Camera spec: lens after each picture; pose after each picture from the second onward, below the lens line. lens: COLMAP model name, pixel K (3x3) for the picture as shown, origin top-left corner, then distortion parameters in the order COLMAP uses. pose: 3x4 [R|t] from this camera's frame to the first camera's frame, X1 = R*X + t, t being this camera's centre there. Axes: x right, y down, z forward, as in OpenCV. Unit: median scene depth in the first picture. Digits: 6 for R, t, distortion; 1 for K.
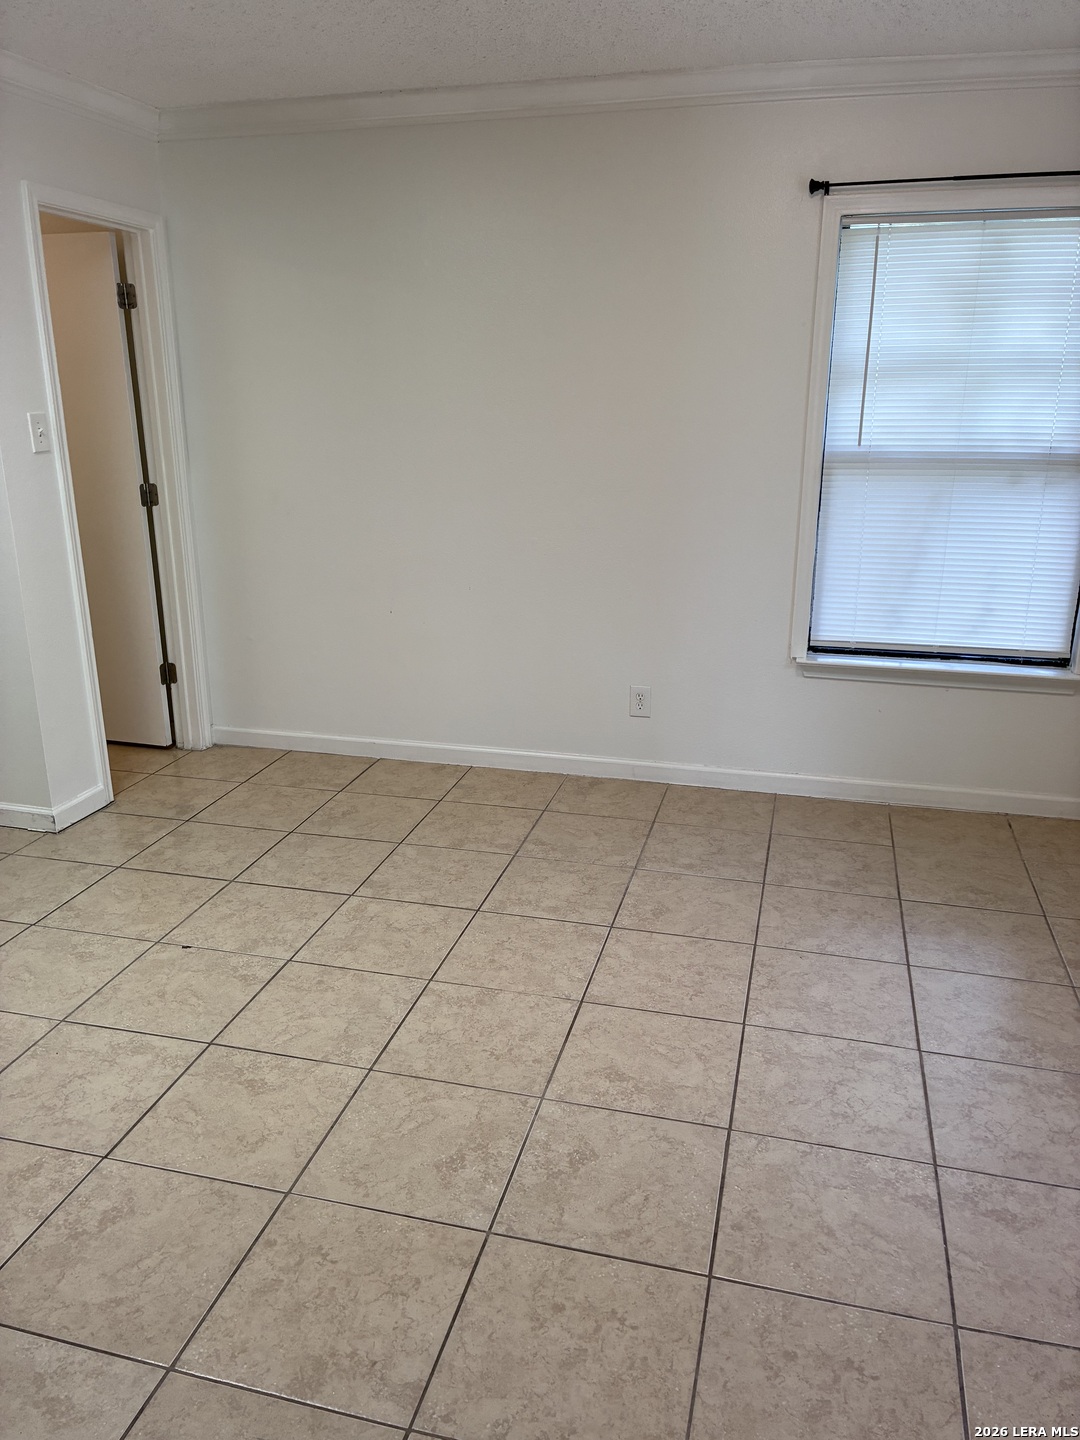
lens RADIAL K [[1097.2, 0, 540.0], [0, 1097.2, 720.0], [0, 0, 1]] dist [0.083595, -0.117080]
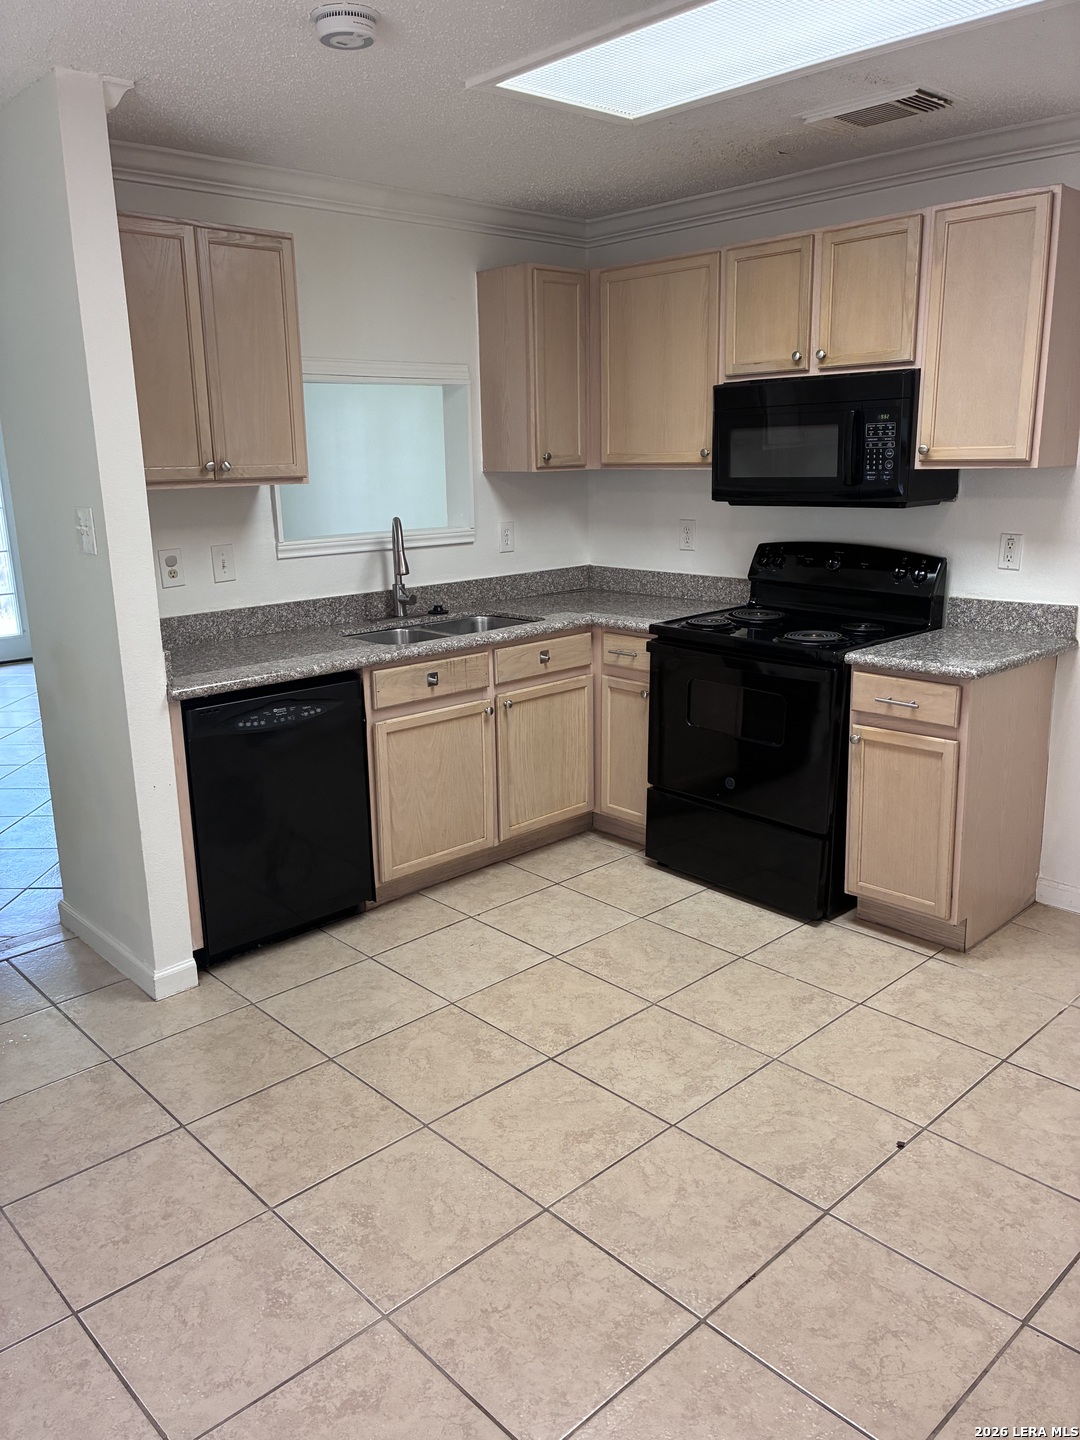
lens RADIAL K [[1097.2, 0, 540.0], [0, 1097.2, 720.0], [0, 0, 1]] dist [0.083595, -0.117080]
pose [[-0.543539, 0.206421, -0.813606, 0.559782], [-0.228146, 0.896469, 0.379860, -0.428247], [0.807784, 0.392090, -0.440172, 1.371840]]
